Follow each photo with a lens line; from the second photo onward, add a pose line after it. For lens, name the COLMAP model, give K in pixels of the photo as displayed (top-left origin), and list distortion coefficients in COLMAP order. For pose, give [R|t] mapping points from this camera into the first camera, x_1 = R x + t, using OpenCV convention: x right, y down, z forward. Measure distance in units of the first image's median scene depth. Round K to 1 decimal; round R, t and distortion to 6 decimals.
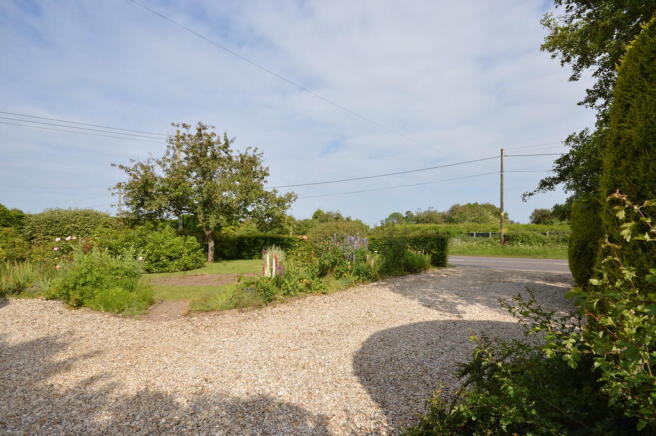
lens RADIAL K [[318.3, 0, 328.4], [0, 318.3, 222.6], [0, 0, 1]] dist [-0.002669, -0.000168]
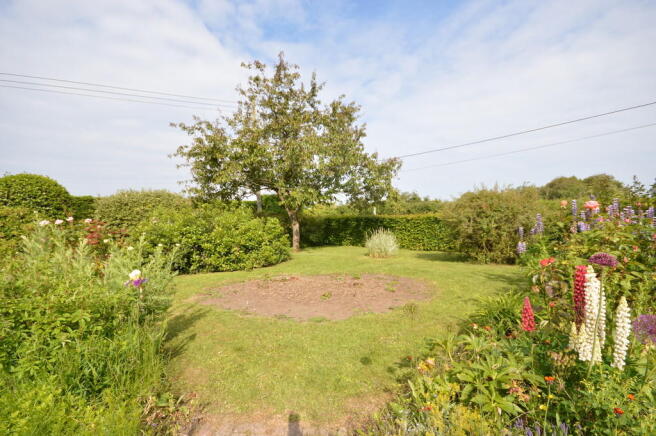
lens RADIAL K [[285.8, 0, 327.7], [0, 285.8, 216.9], [0, 0, 1]] dist [-0.000186, 0.000072]
pose [[0.978765, -0.020475, -0.203960, -0.158186], [0.027557, 0.999110, 0.031943, 0.022395], [0.203125, -0.036885, 0.978458, 0.350048]]
